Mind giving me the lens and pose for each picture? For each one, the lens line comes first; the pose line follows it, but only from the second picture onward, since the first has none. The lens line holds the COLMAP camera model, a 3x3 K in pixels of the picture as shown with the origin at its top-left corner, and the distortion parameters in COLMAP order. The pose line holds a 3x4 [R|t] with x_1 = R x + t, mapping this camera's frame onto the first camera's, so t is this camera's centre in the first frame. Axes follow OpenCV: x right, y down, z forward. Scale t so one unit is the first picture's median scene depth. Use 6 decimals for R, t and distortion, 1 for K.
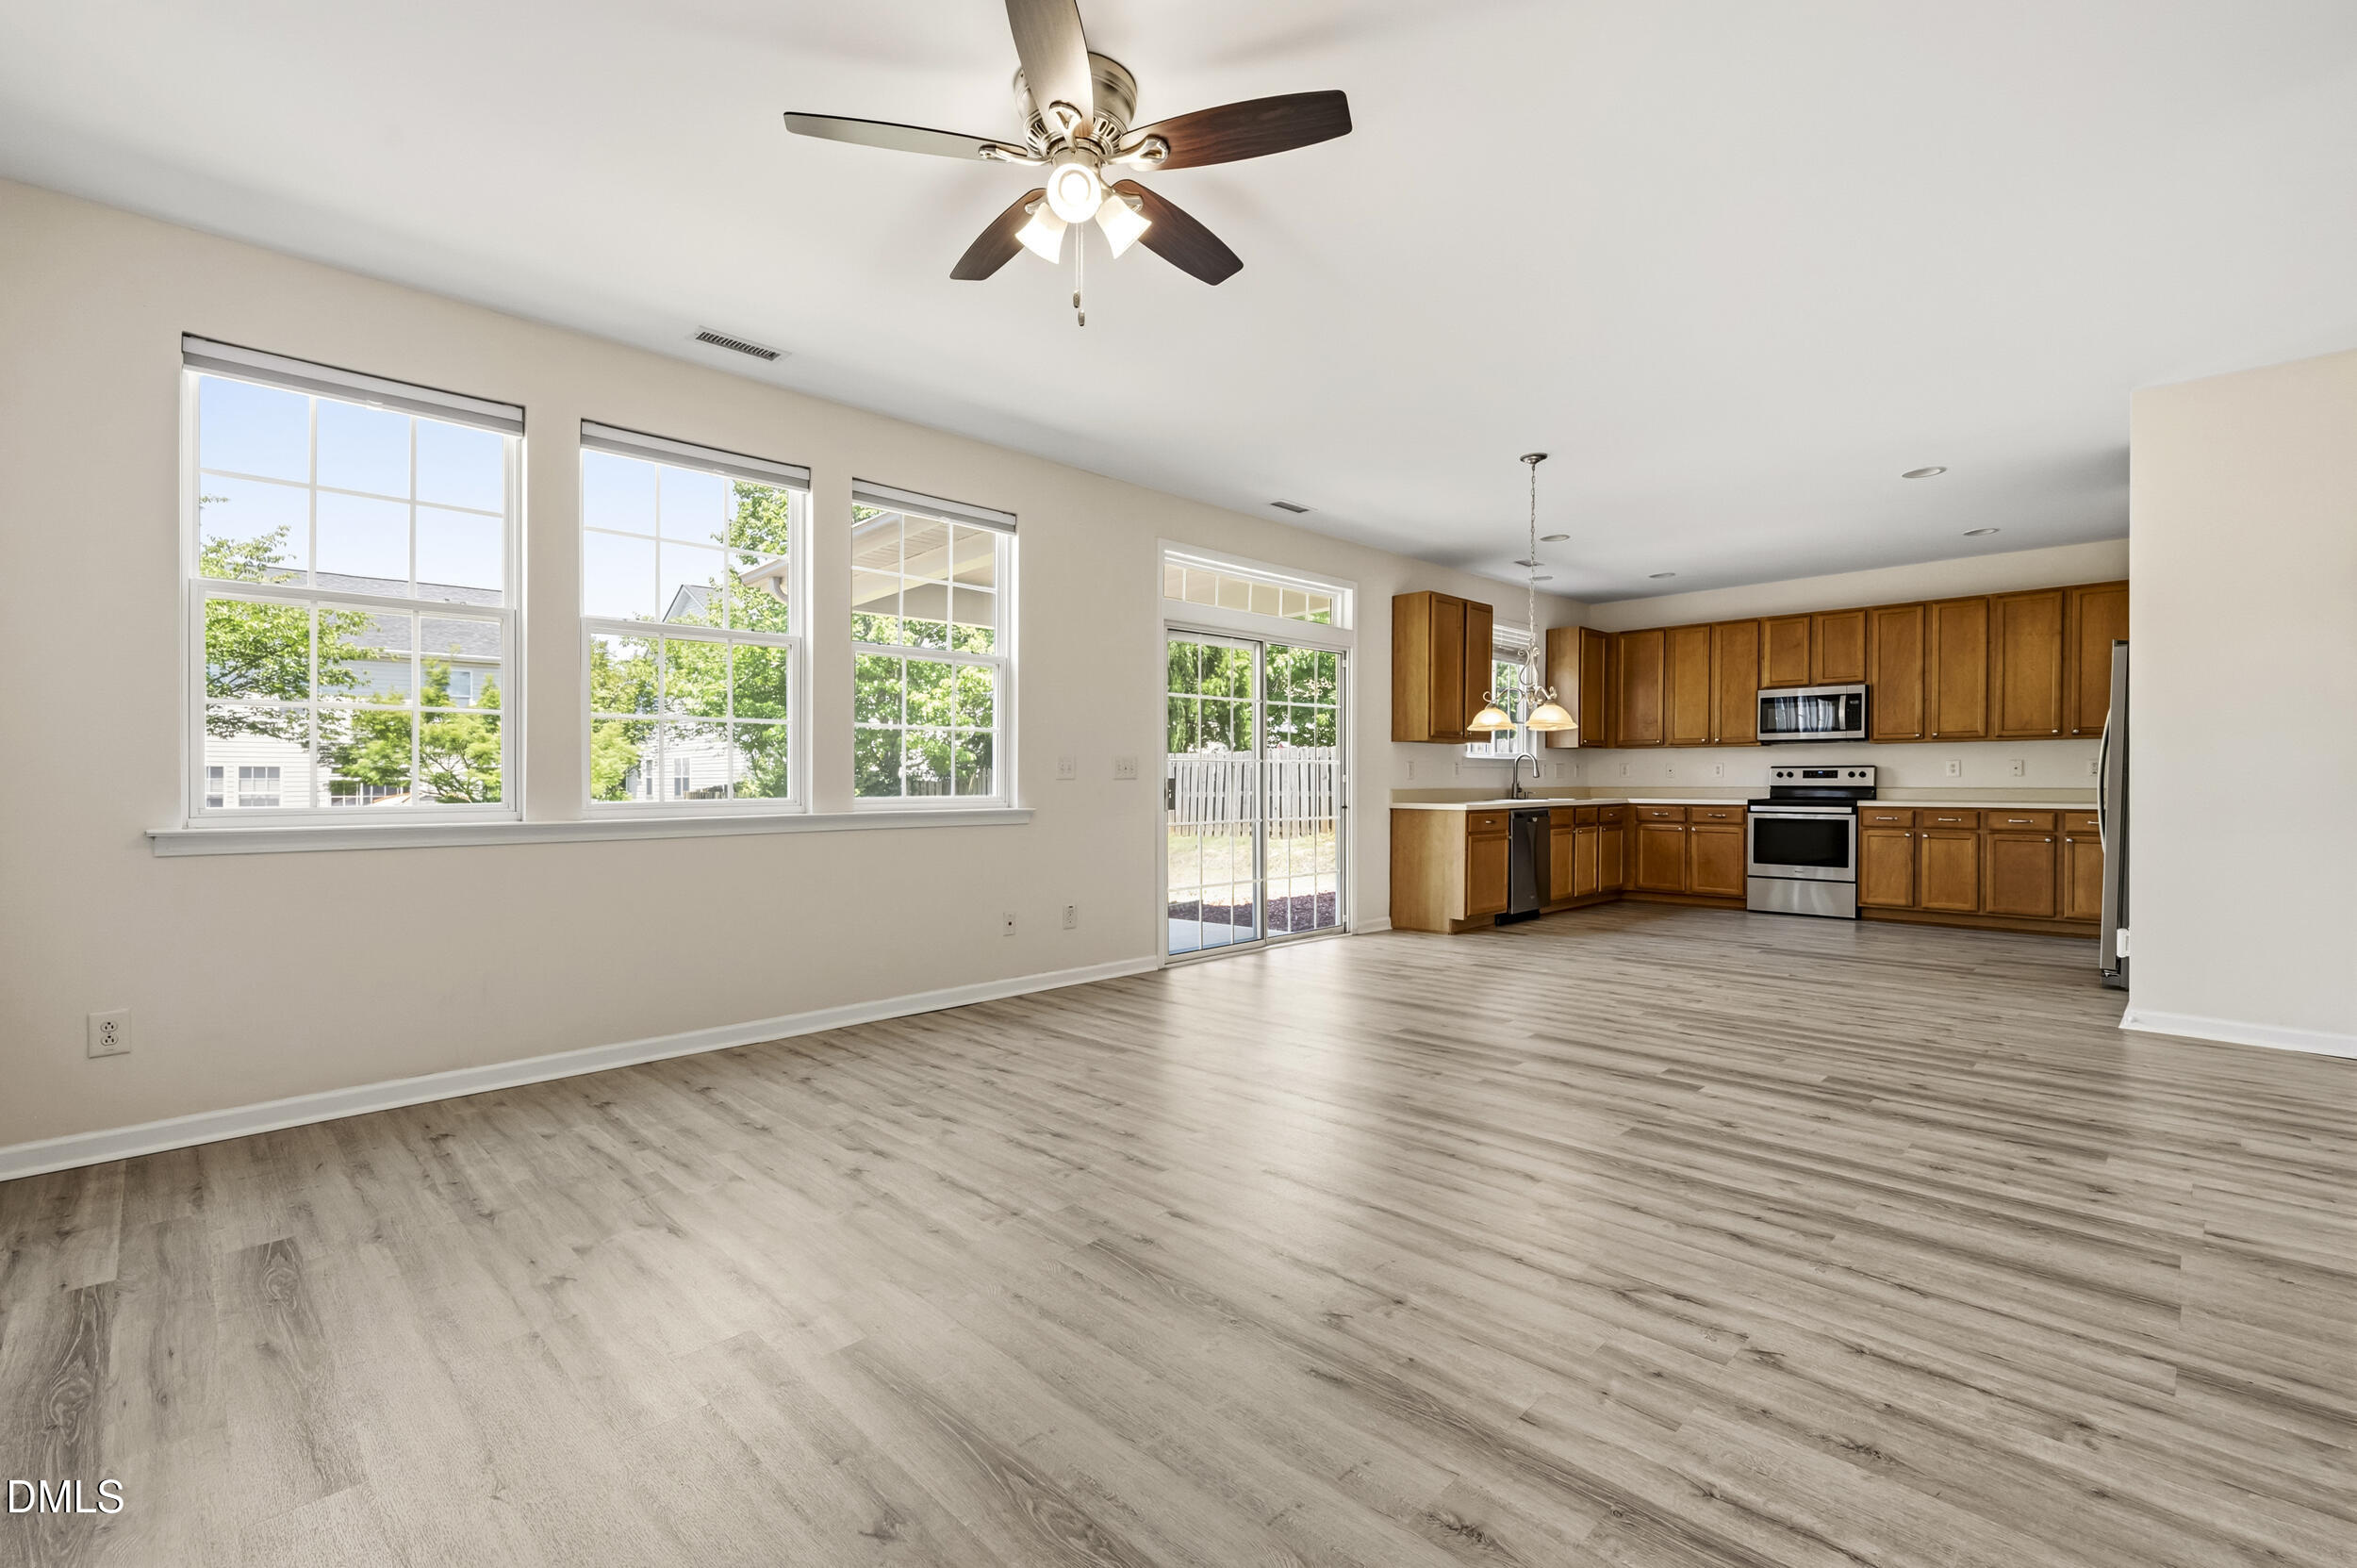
lens RADIAL K [[1036.1, 0, 1185.6], [0, 1036.1, 788.2], [0, 0, 1]] dist [-0.002056, -0.000239]
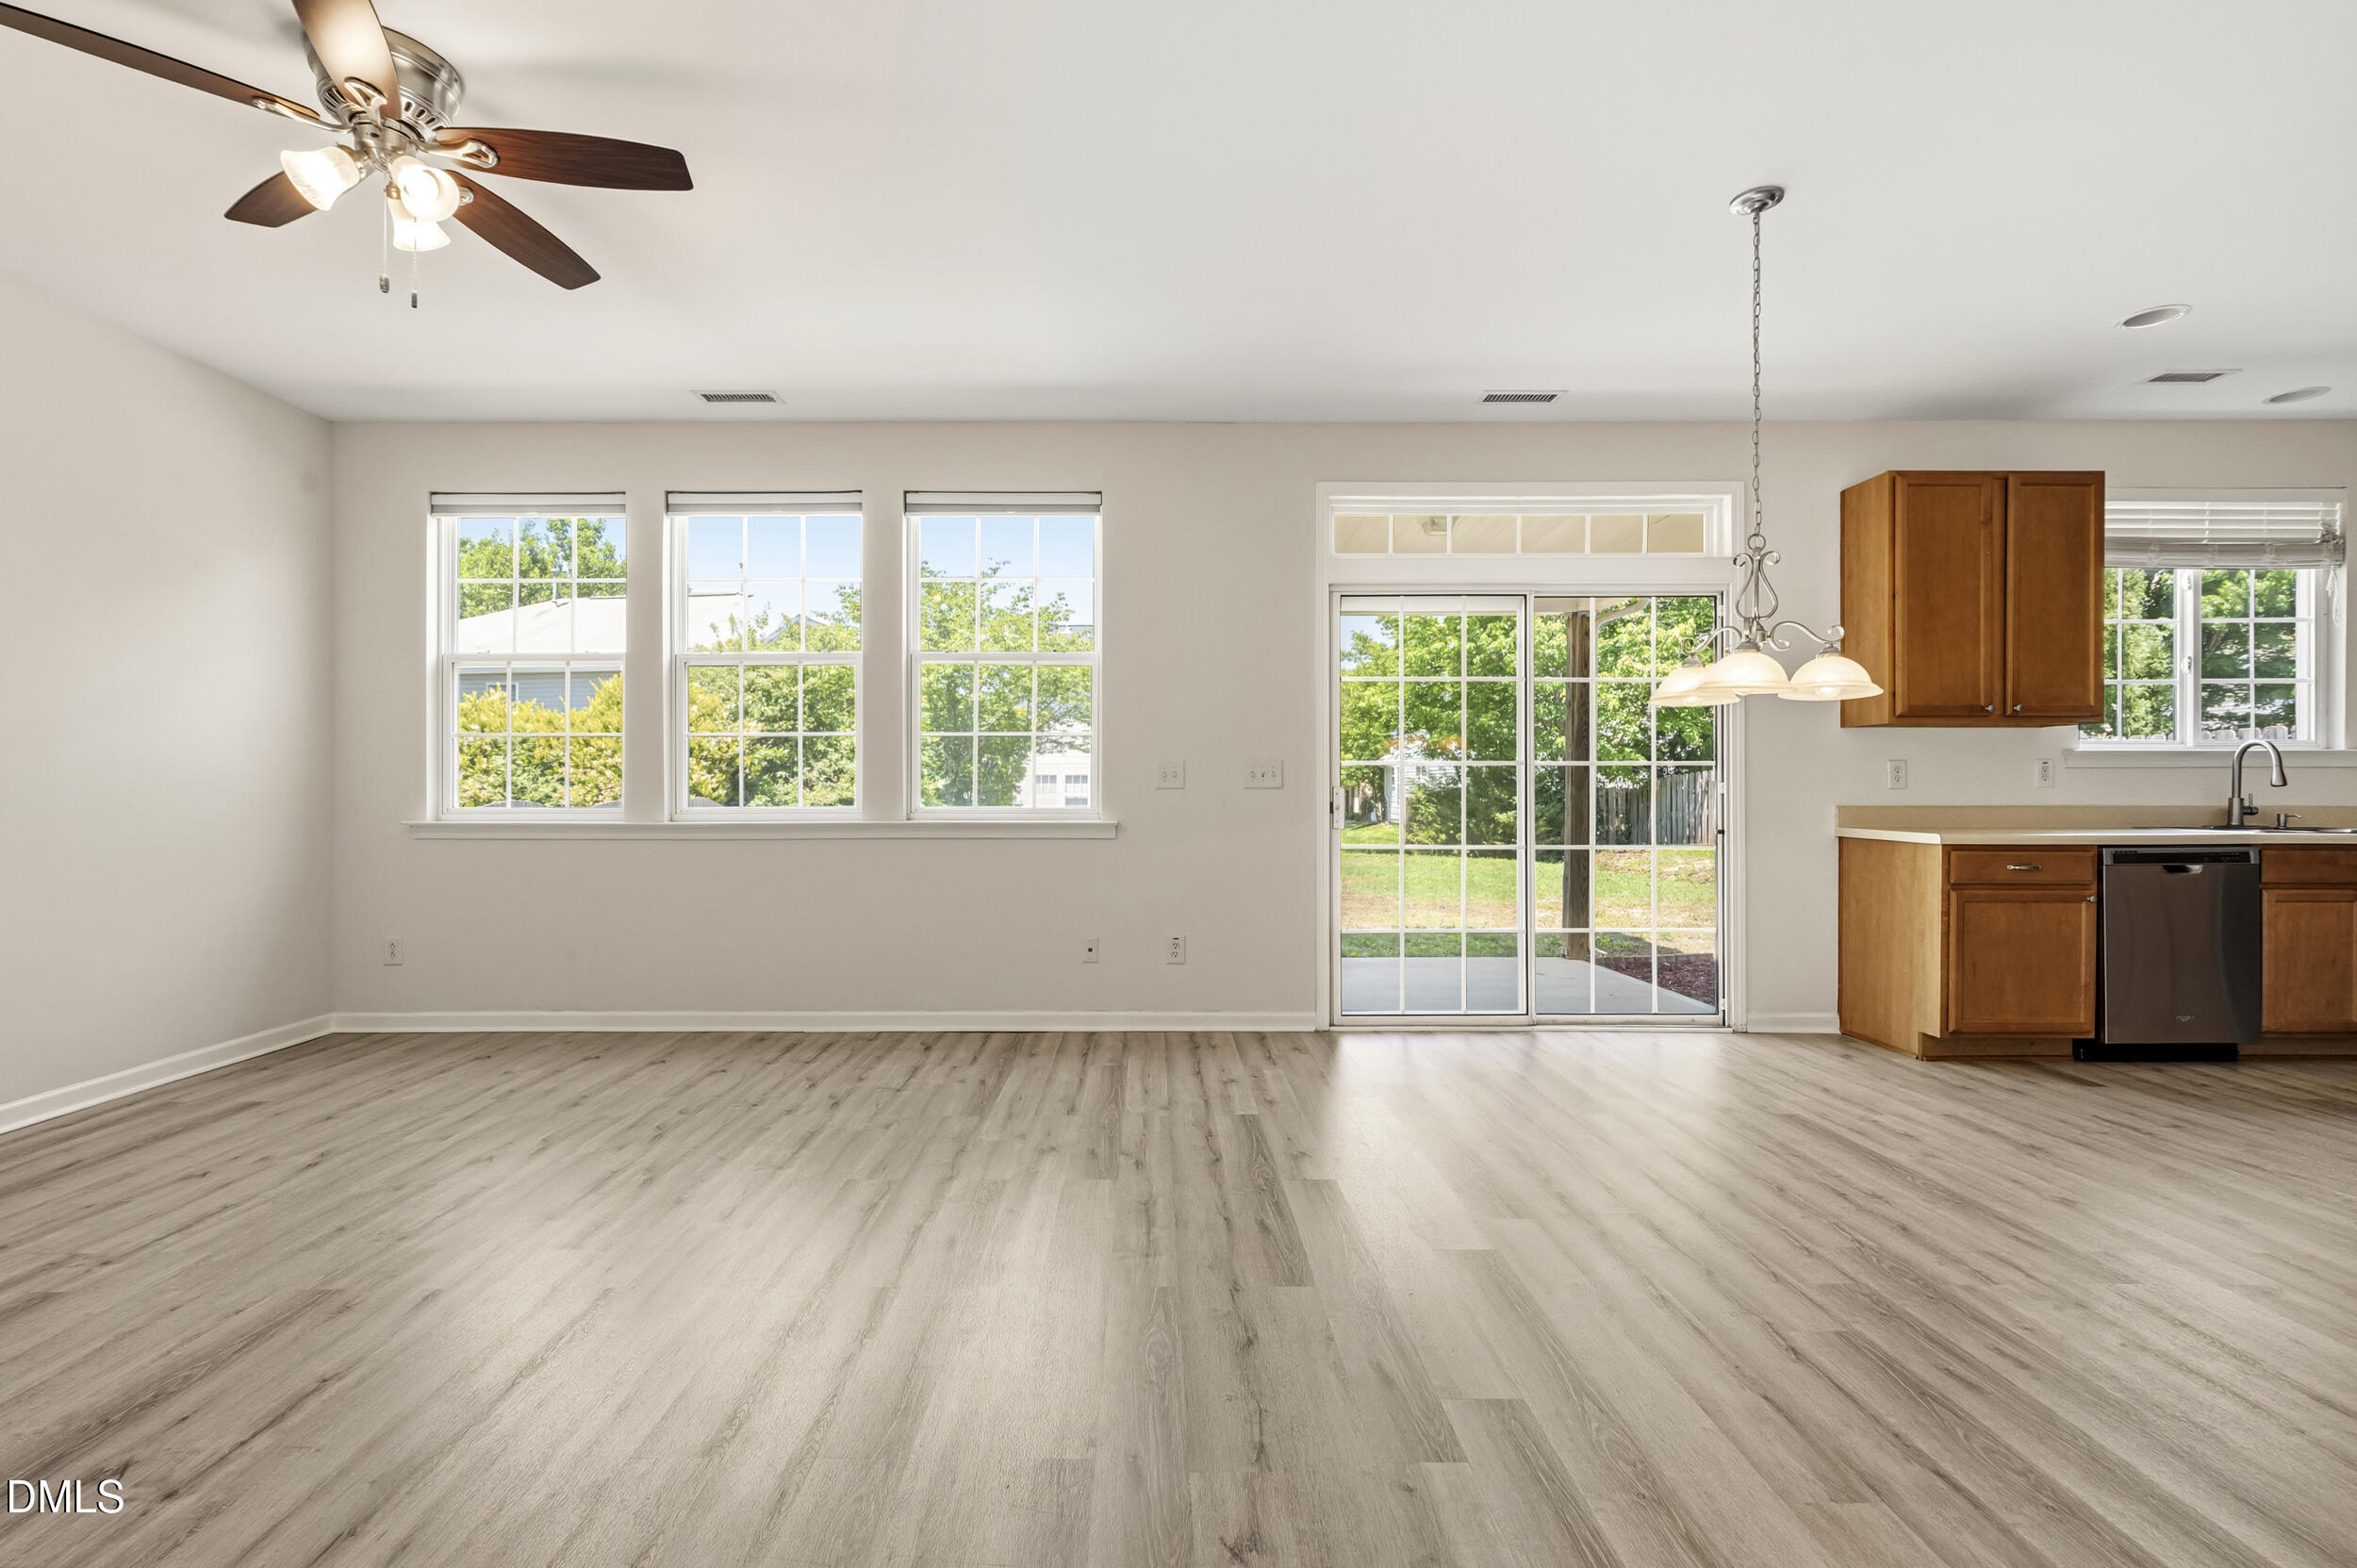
lens RADIAL K [[1050.4, 0, 1148.0], [0, 1050.4, 782.9], [0, 0, 1]] dist [-0.002039, 0.000249]
pose [[0.707108, 0.000652, -0.707105, 0.365218], [-0.007222, 0.999954, -0.006301, -0.005742], [0.707068, 0.009562, 0.707080, 0.281974]]
